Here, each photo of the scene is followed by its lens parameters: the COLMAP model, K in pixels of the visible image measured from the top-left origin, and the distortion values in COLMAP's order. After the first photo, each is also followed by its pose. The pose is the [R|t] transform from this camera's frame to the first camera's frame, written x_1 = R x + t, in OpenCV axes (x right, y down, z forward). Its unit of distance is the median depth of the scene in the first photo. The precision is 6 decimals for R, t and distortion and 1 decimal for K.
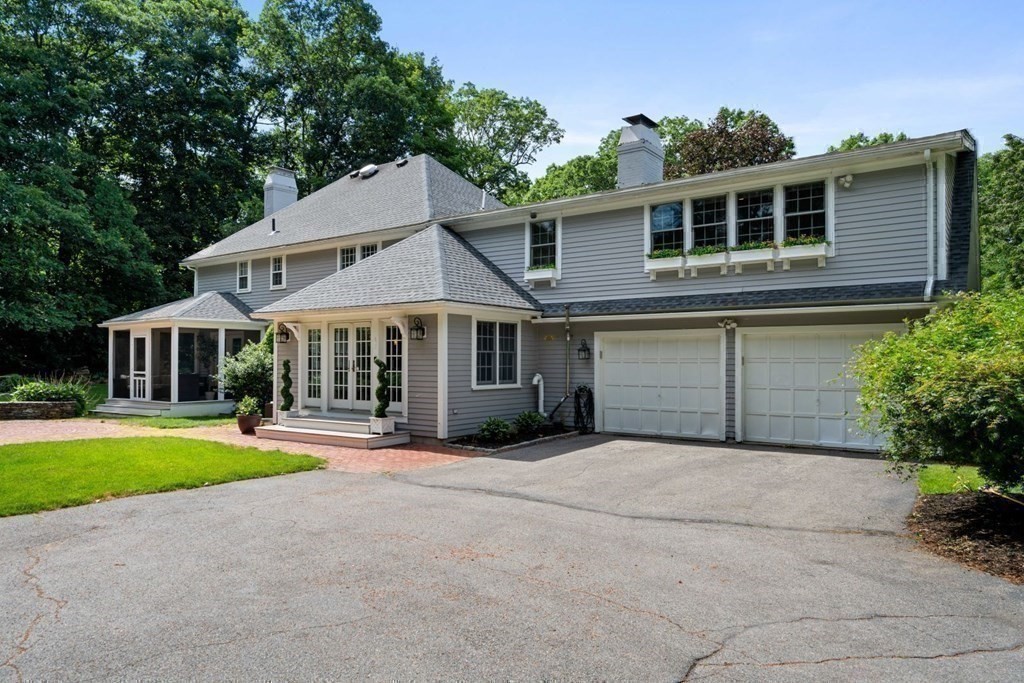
lens RADIAL K [[684.5, 0, 511.9], [0, 684.5, 349.5], [0, 0, 1]] dist [0.010804, 0.002425]
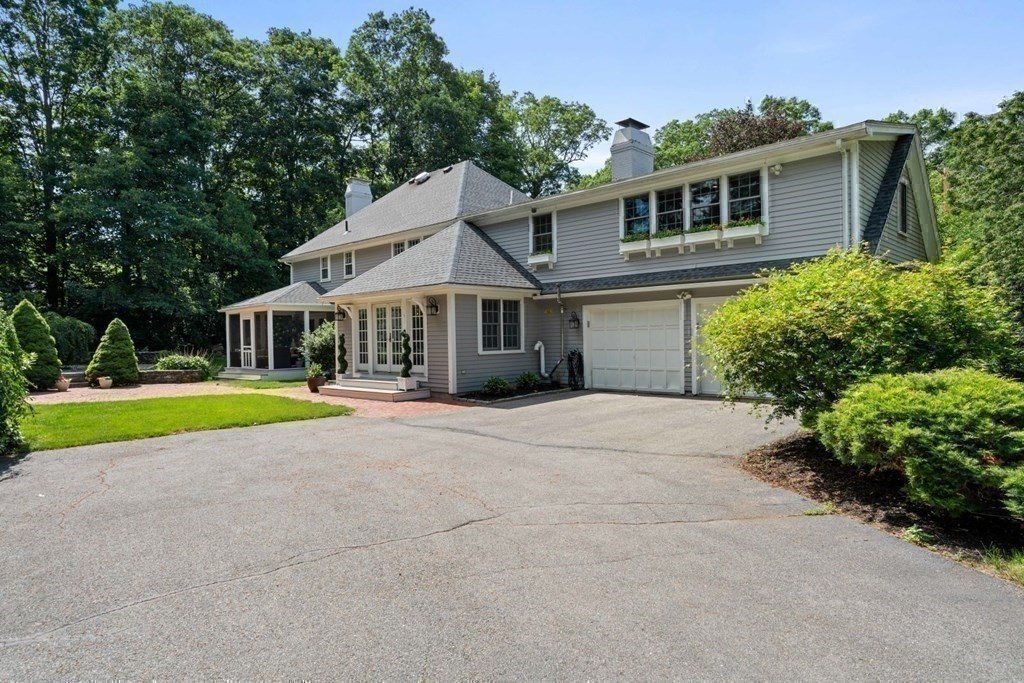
lens RADIAL K [[608.3, 0, 512.0], [0, 608.3, 341.5], [0, 0, 1]] dist [0.009167, 0.002725]
pose [[0.989624, -0.018054, -0.142545, 0.143080], [0.021754, 0.999465, 0.024438, 0.008407], [0.142028, -0.027285, 0.989487, -0.073178]]
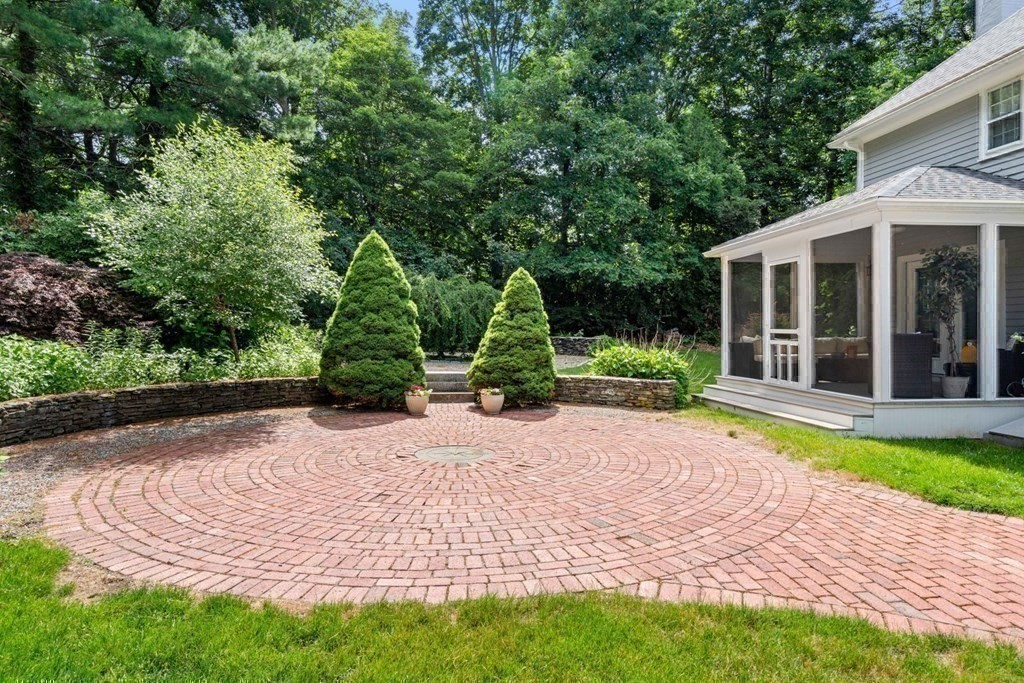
lens RADIAL K [[524.8, 0, 518.4], [0, 524.8, 339.4], [0, 0, 1]] dist [0.004346, 0.001435]
pose [[0.680740, 0.011301, -0.732438, -0.504099], [0.012277, 0.999565, 0.026833, 0.034408], [0.732422, -0.027258, 0.680305, 0.758756]]
